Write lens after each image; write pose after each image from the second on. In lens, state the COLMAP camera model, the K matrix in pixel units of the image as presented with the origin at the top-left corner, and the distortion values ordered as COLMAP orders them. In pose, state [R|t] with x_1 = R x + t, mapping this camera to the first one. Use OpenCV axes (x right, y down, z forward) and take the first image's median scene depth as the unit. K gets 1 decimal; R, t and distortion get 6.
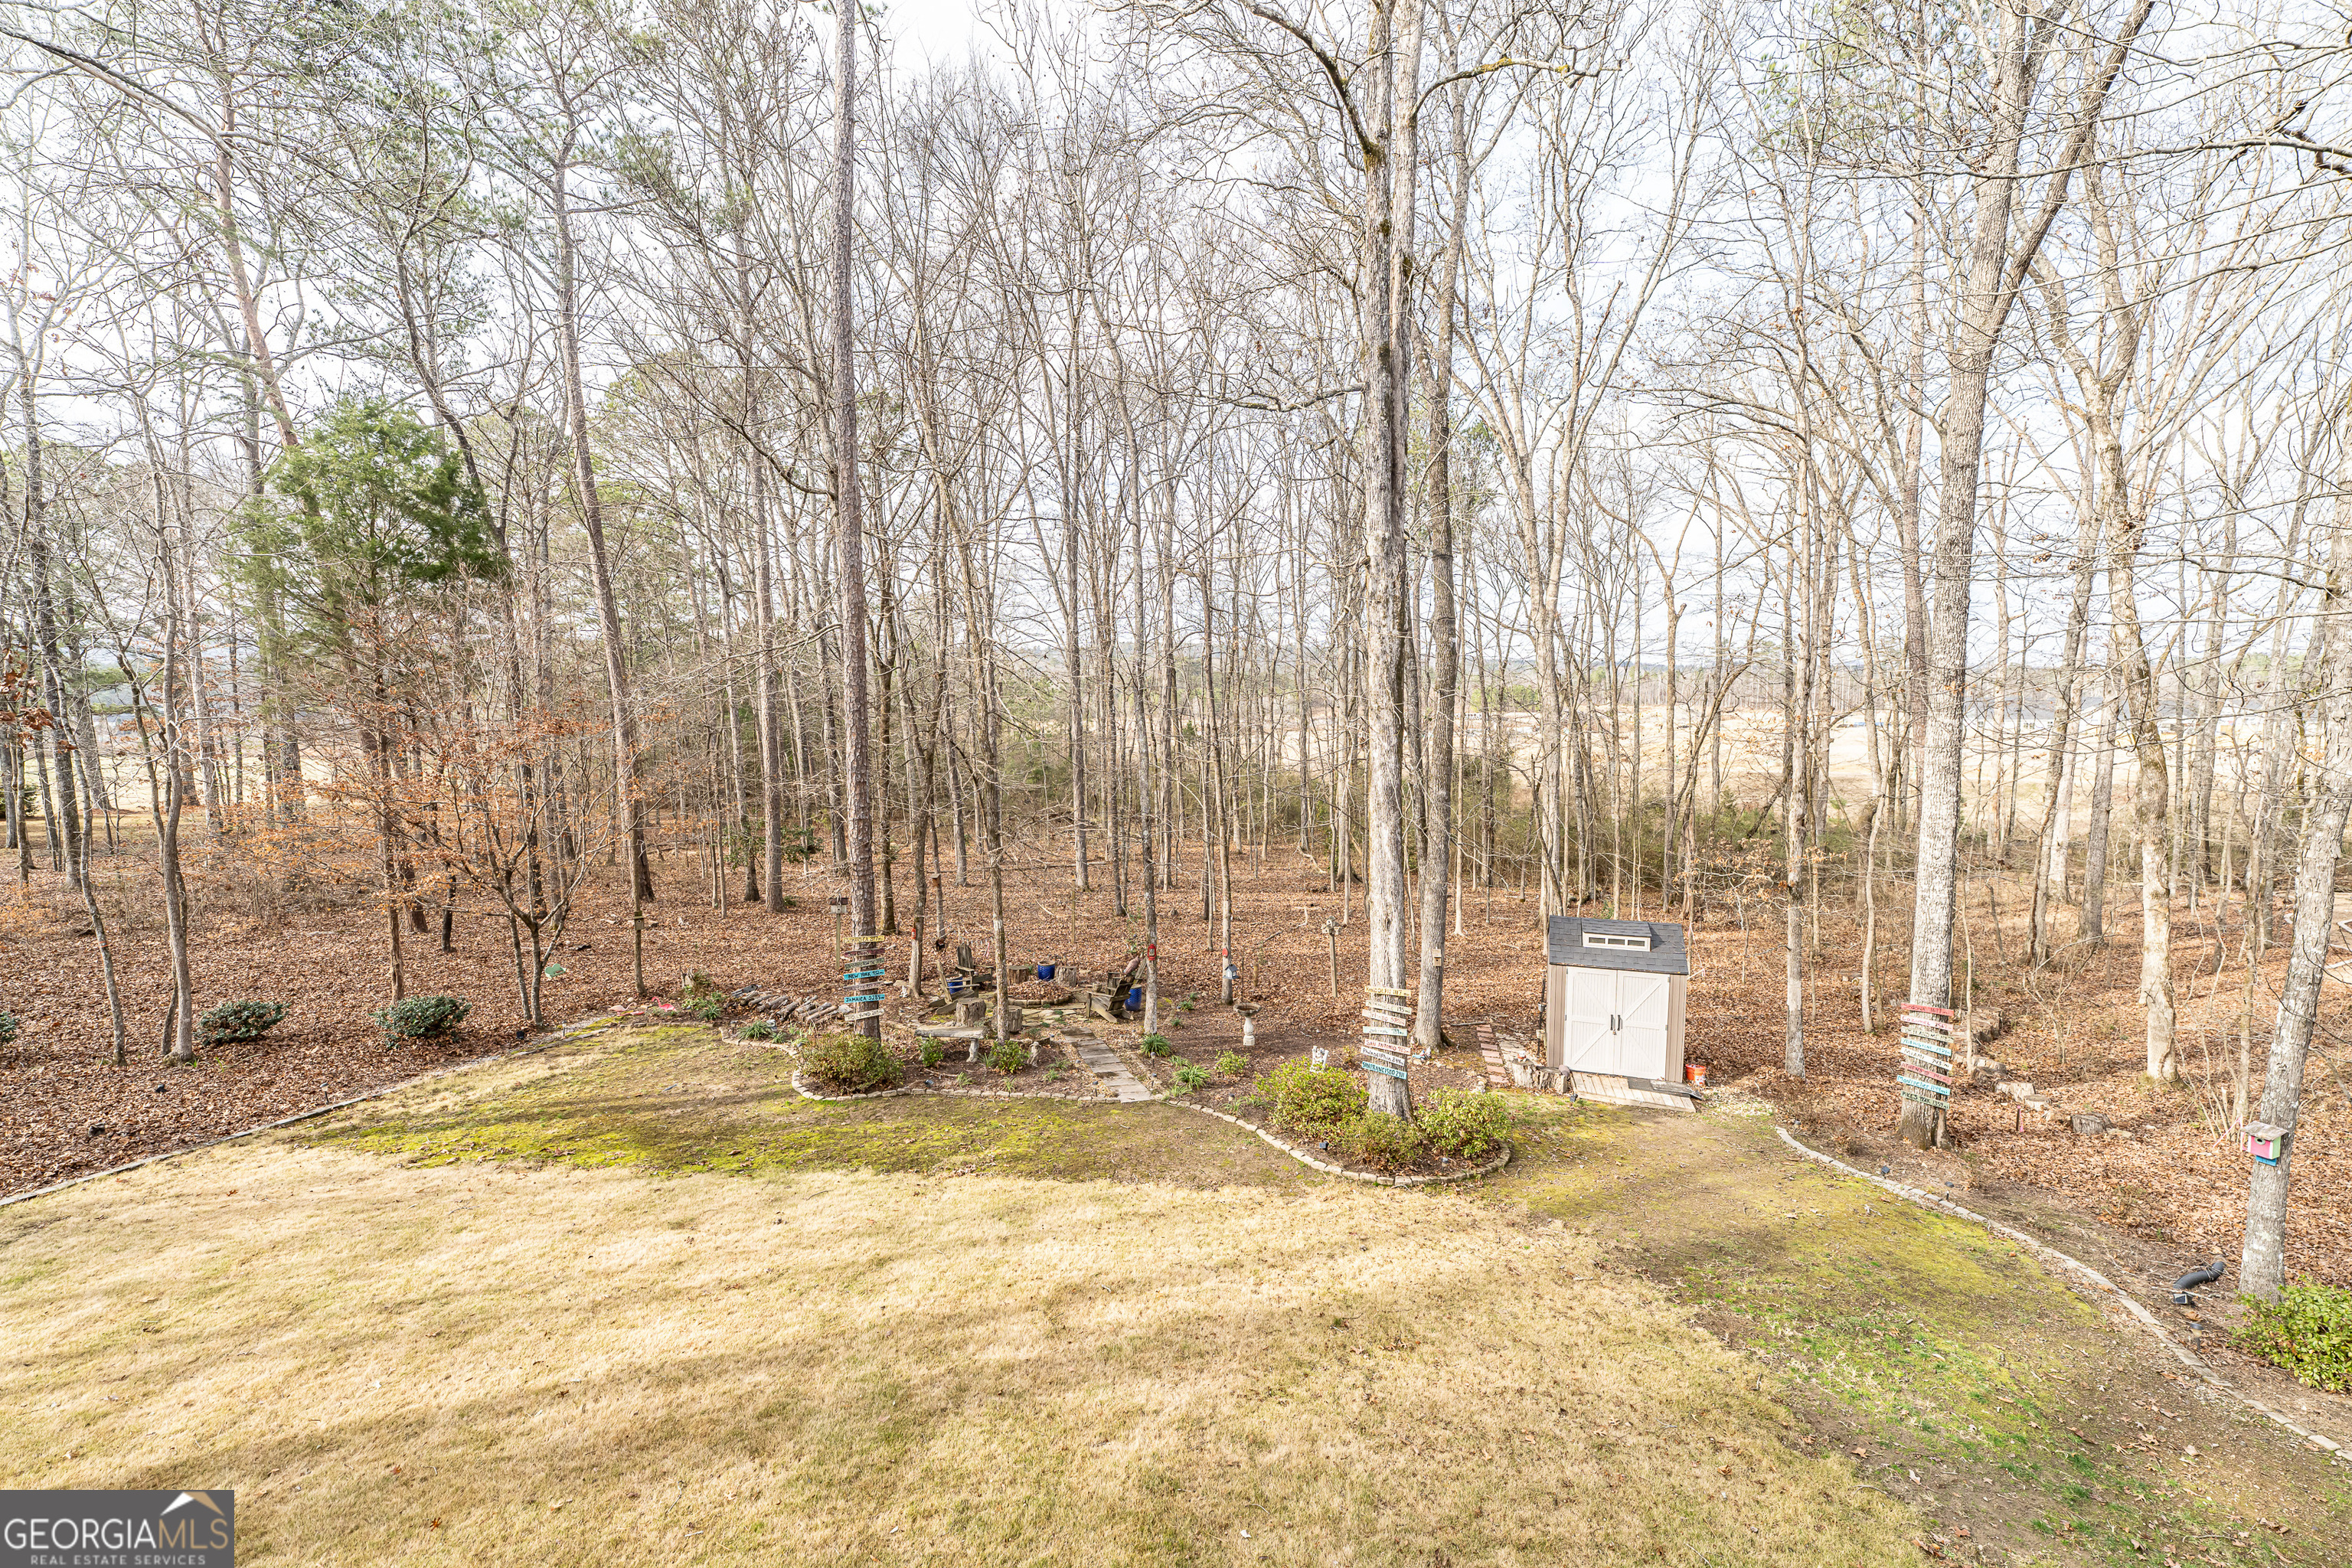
lens RADIAL K [[937.4, 0, 1167.4], [0, 937.4, 792.0], [0, 0, 1]] dist [-0.001122, -0.000270]
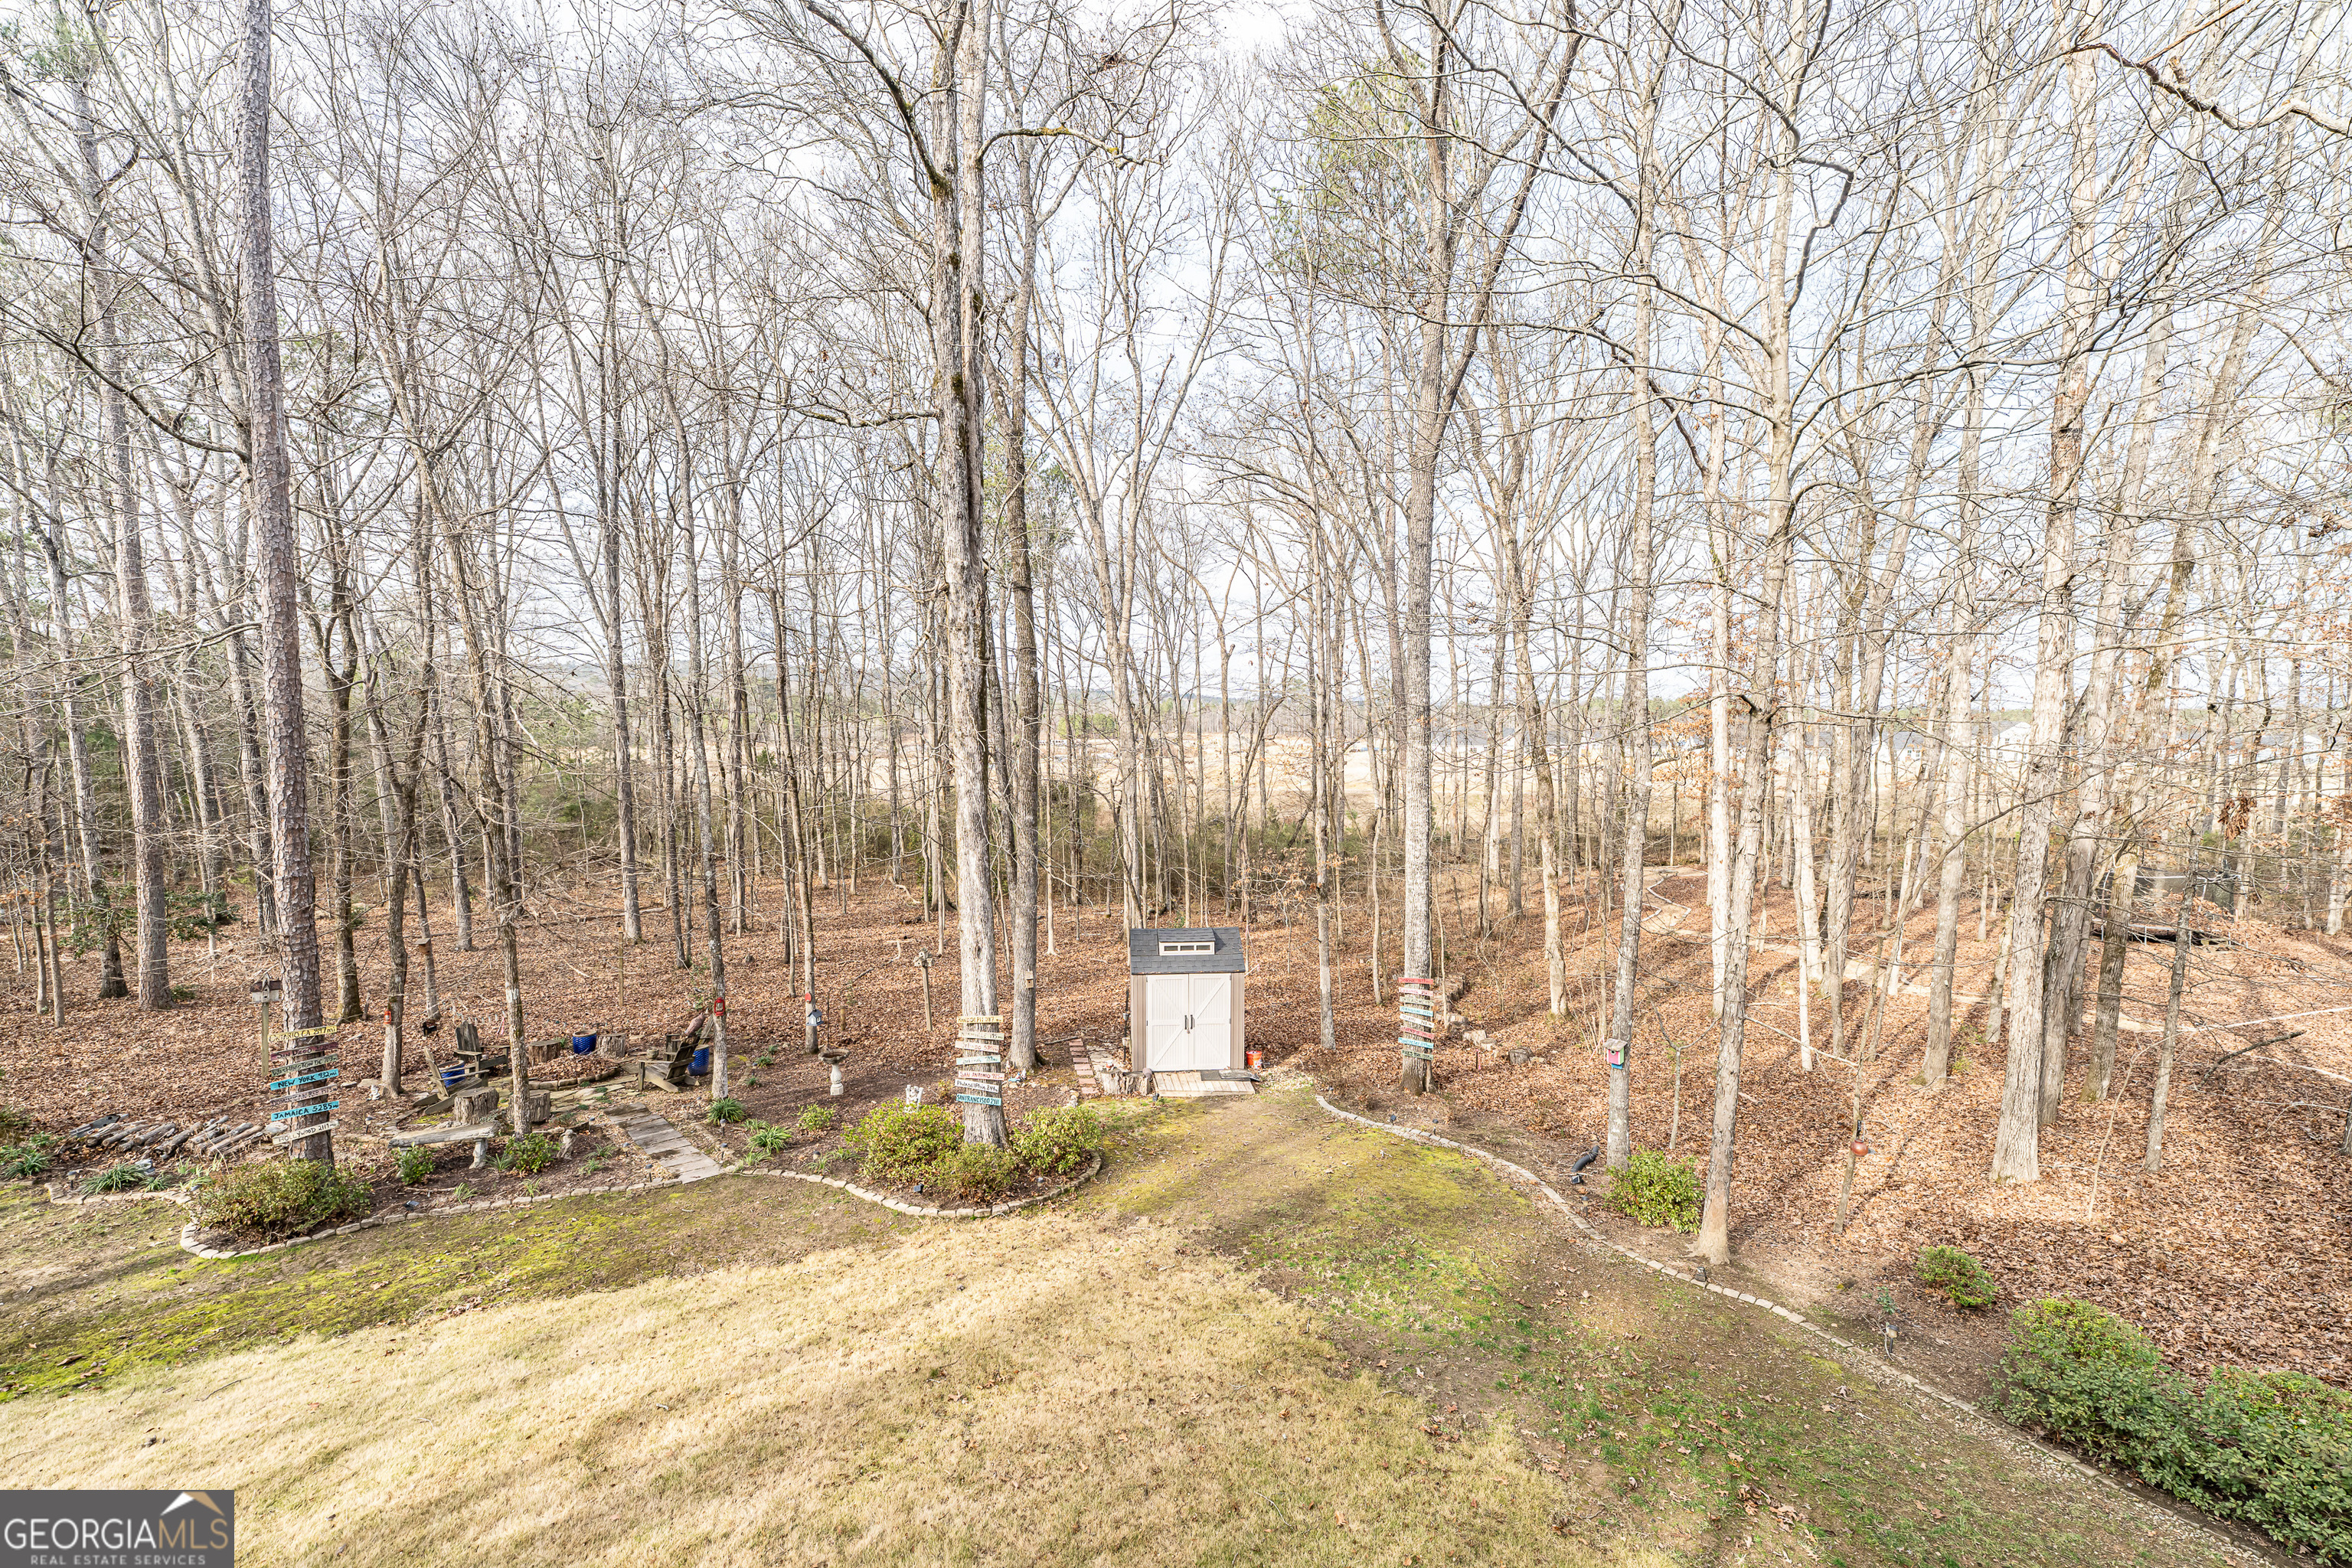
lens RADIAL K [[937.4, 0, 1164.6], [0, 937.4, 792.1], [0, 0, 1]] dist [-0.001122, -0.000270]
pose [[0.910962, -0.021723, 0.411919, 0.006611], [0.033316, 0.999225, -0.020982, -0.000770], [-0.411144, 0.032837, 0.910979, 0.003786]]
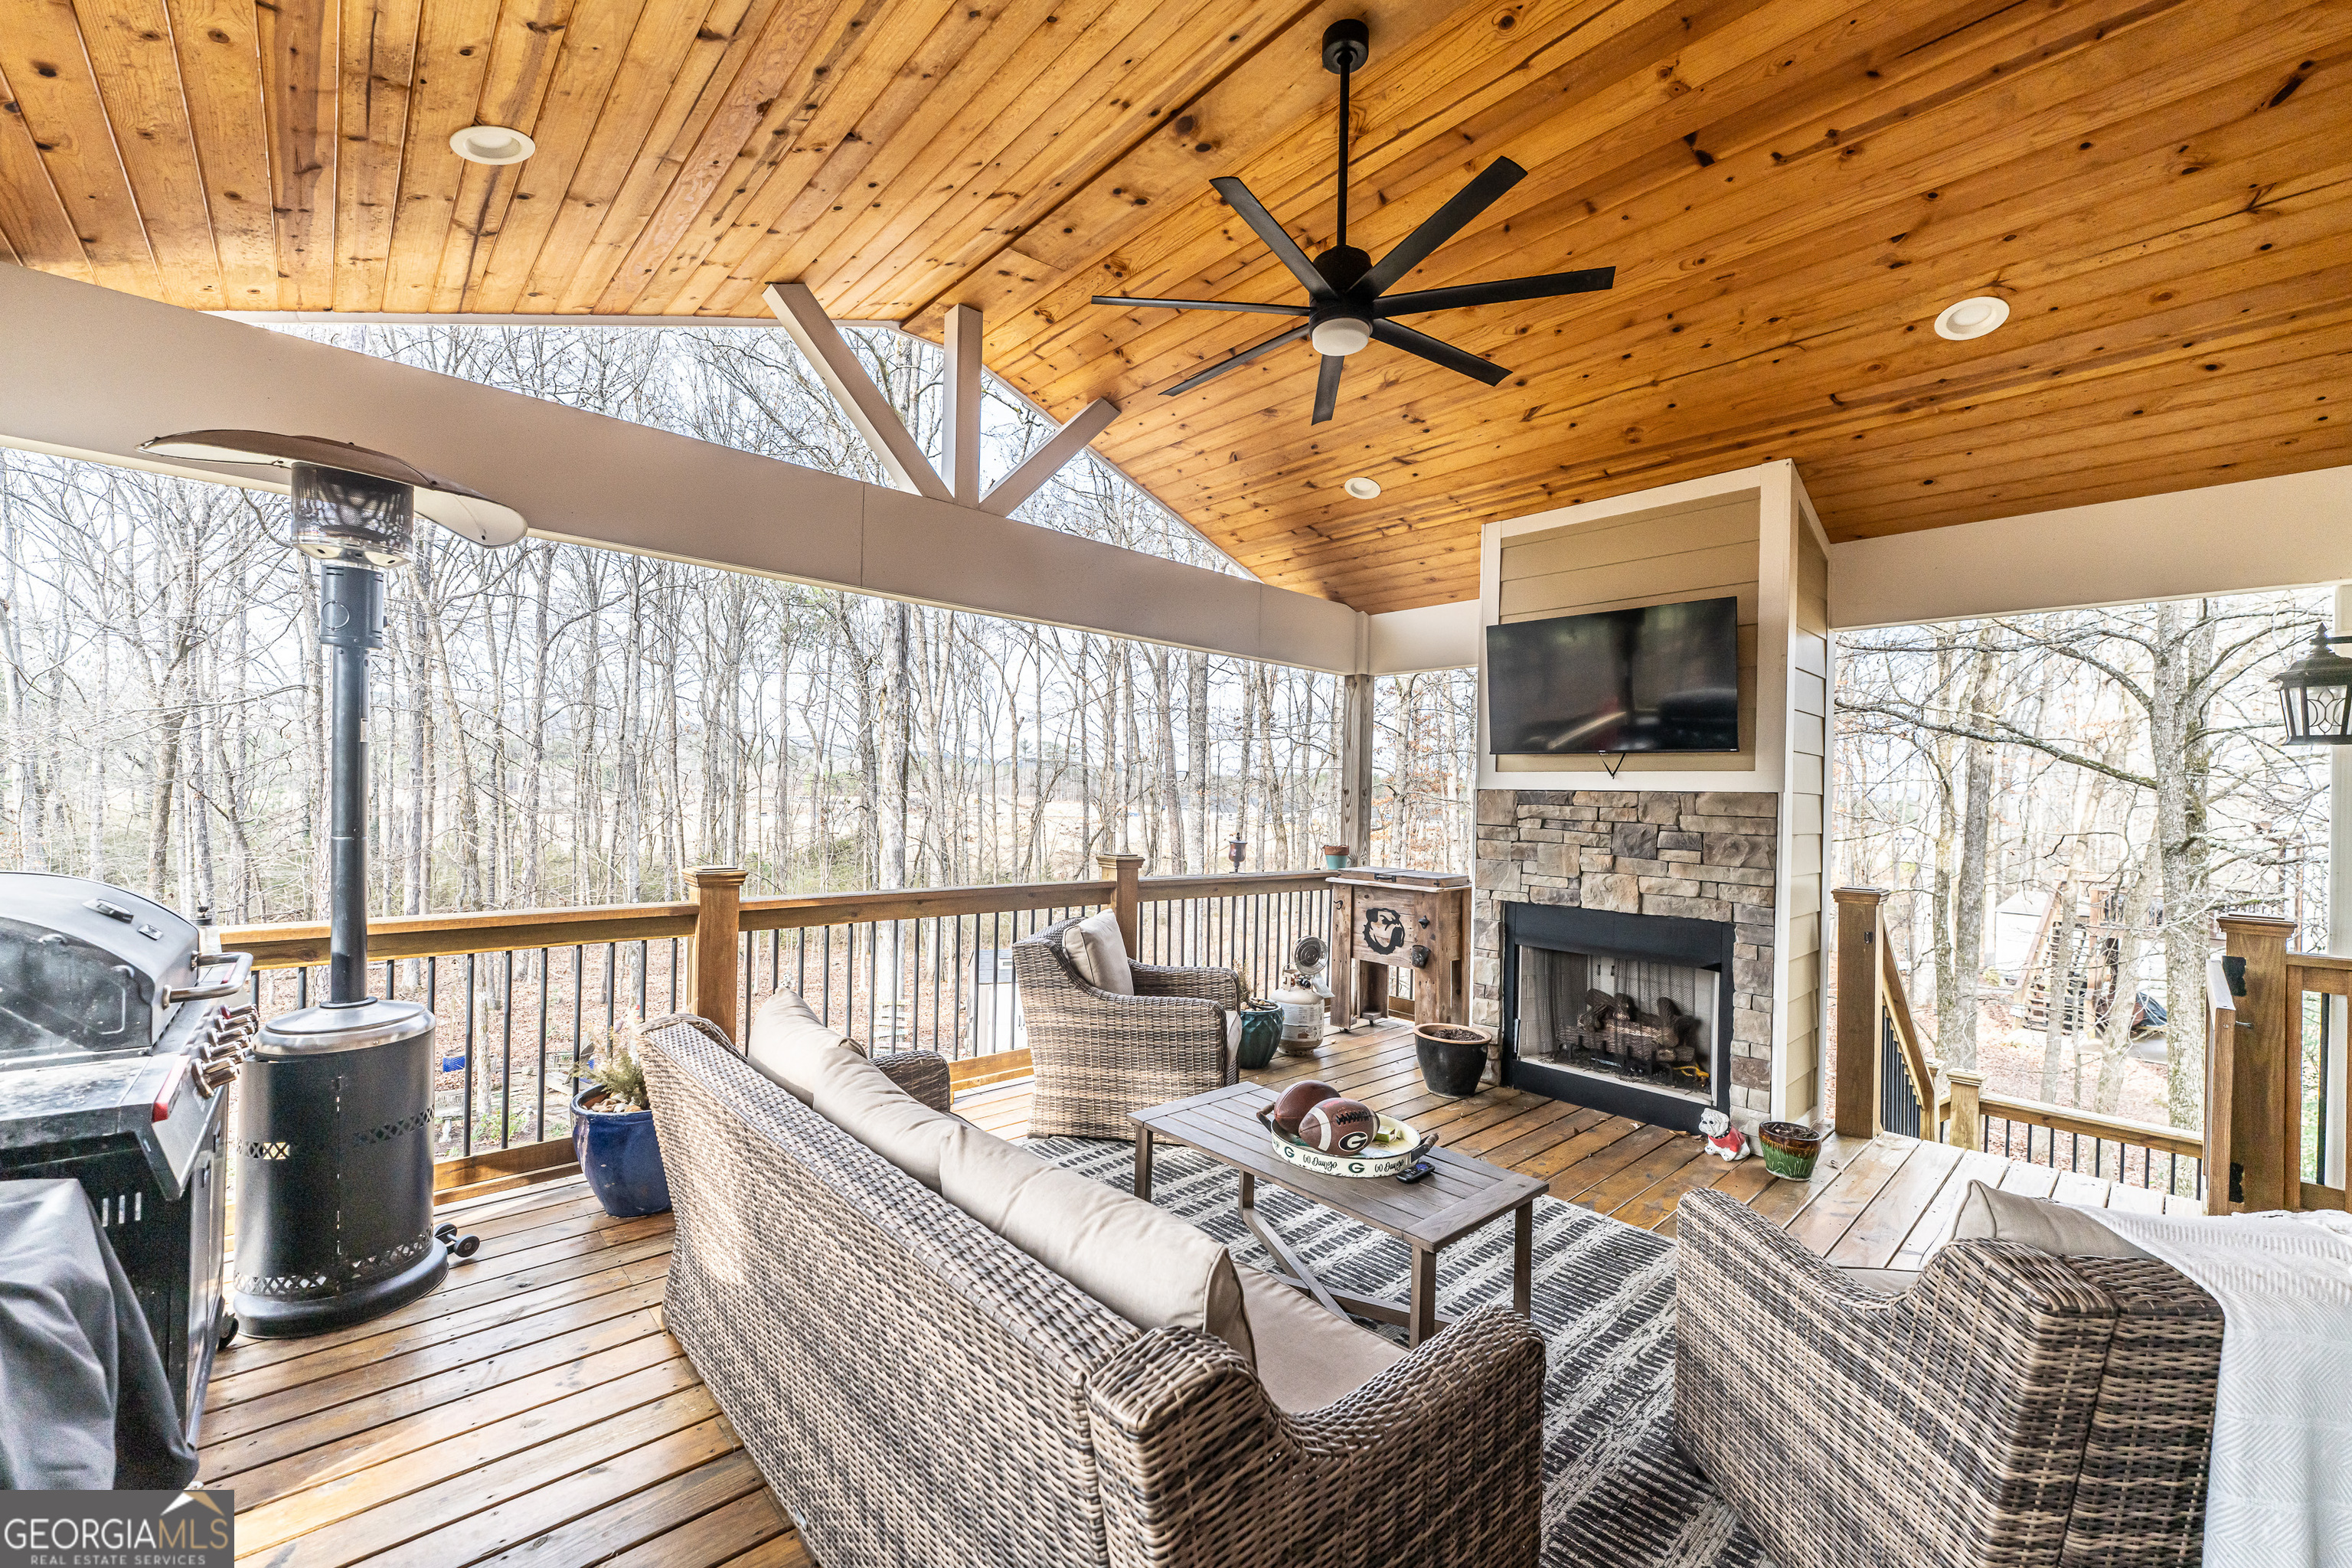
lens RADIAL K [[937.4, 0, 1179.9], [0, 937.4, 780.9], [0, 0, 1]] dist [-0.001122, -0.000270]
pose [[0.762977, 0.040315, 0.645168, -0.245094], [0.025071, 0.995457, -0.091852, 0.021326], [-0.645940, 0.086255, 0.758500, -0.233823]]
